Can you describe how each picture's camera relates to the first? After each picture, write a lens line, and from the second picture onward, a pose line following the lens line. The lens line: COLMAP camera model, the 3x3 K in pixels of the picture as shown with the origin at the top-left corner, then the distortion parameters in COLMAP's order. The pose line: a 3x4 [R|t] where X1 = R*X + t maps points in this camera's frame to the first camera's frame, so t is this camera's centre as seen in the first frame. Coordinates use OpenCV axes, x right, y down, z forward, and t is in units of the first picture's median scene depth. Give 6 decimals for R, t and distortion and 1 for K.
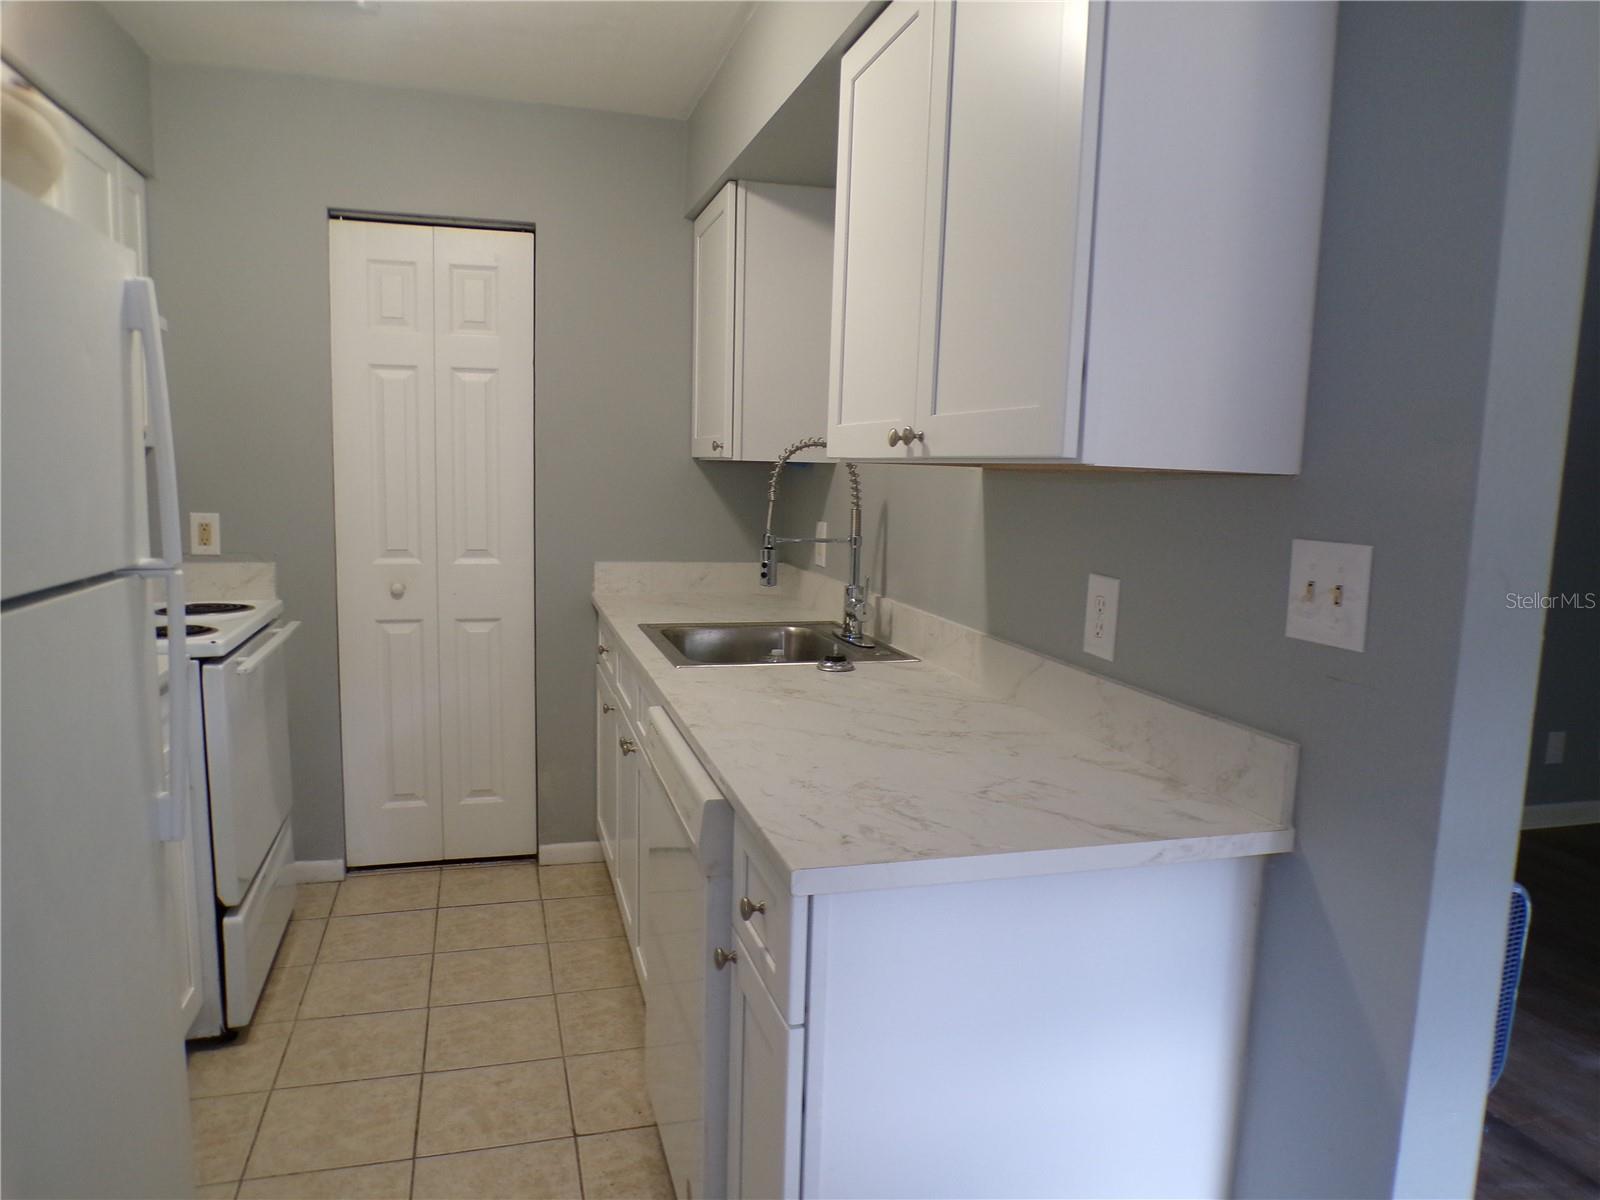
lens RADIAL K [[1086.1, 0, 805.3], [0, 1086.1, 596.8], [0, 0, 1]] dist [-0.045345, 0.027839]
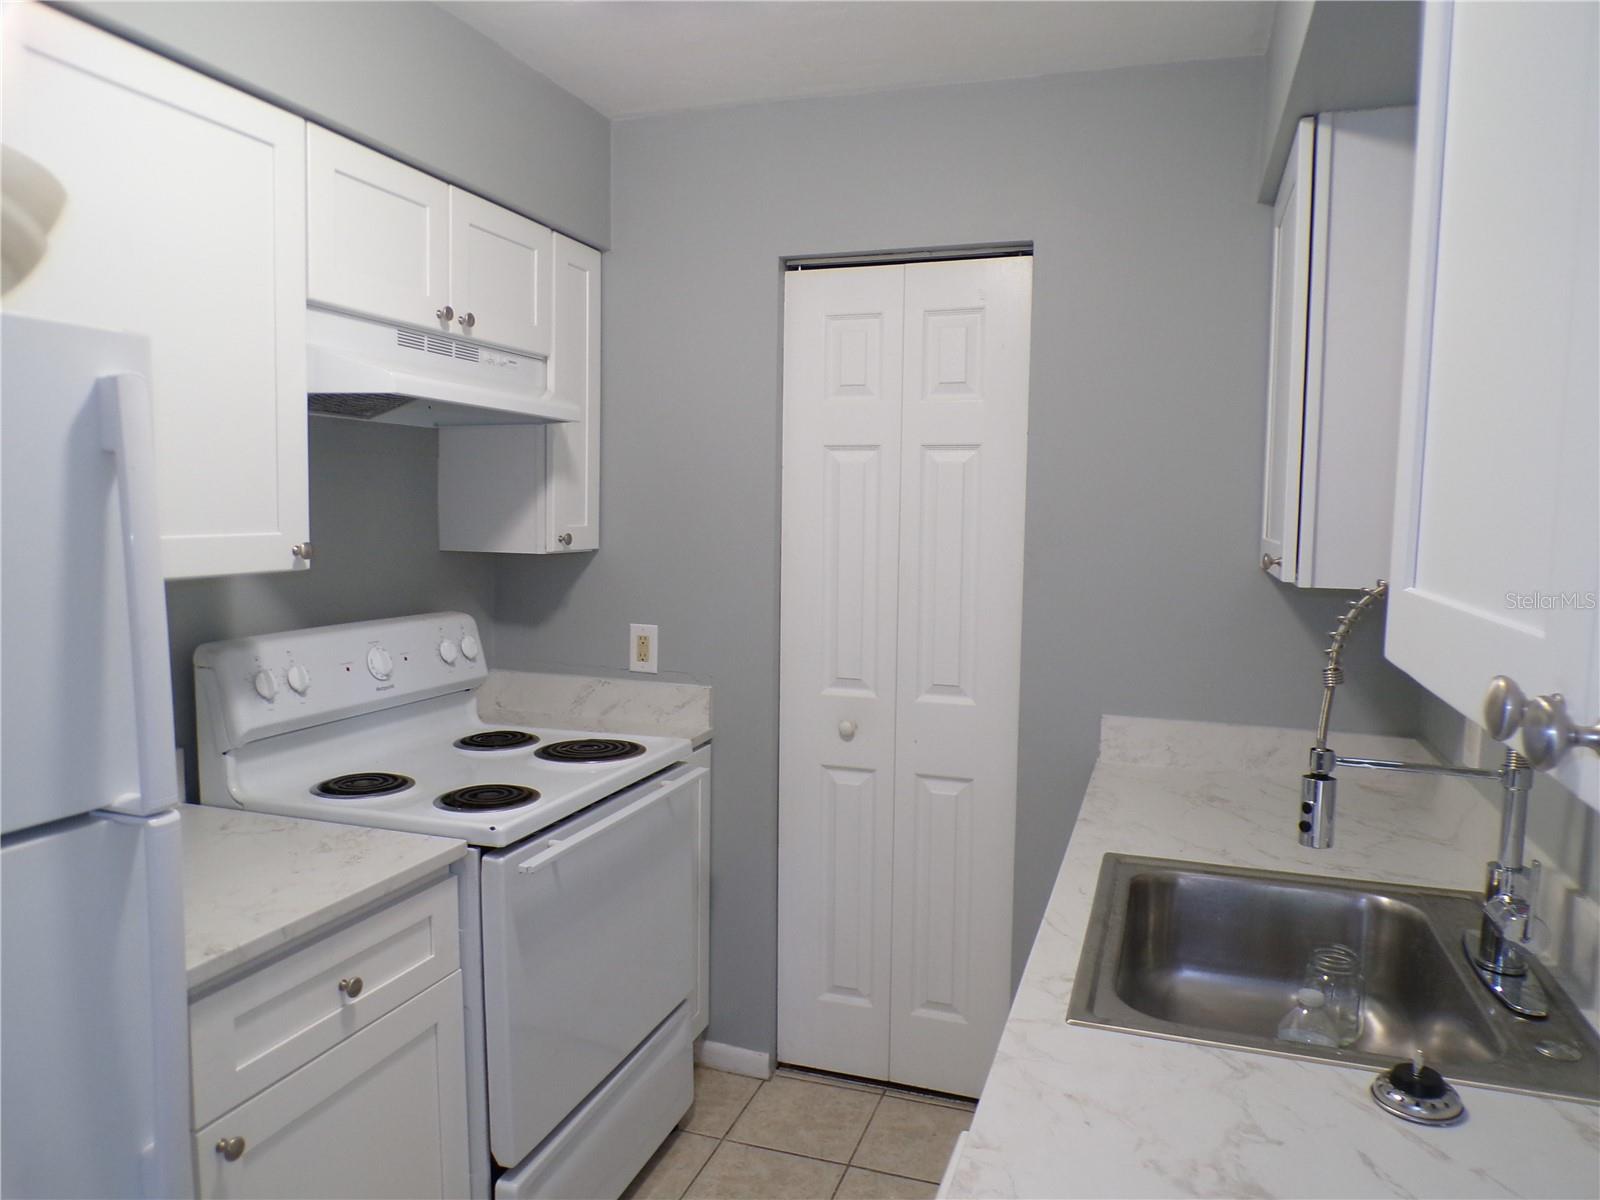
lens RADIAL K [[1086.1, 0, 805.3], [0, 1086.1, 596.8], [0, 0, 1]] dist [-0.045345, 0.027839]
pose [[0.818421, 0.036305, -0.573471, 0.048600], [-0.063851, 0.997567, -0.027970, -0.082818], [0.571061, 0.059507, 0.818748, 0.349617]]
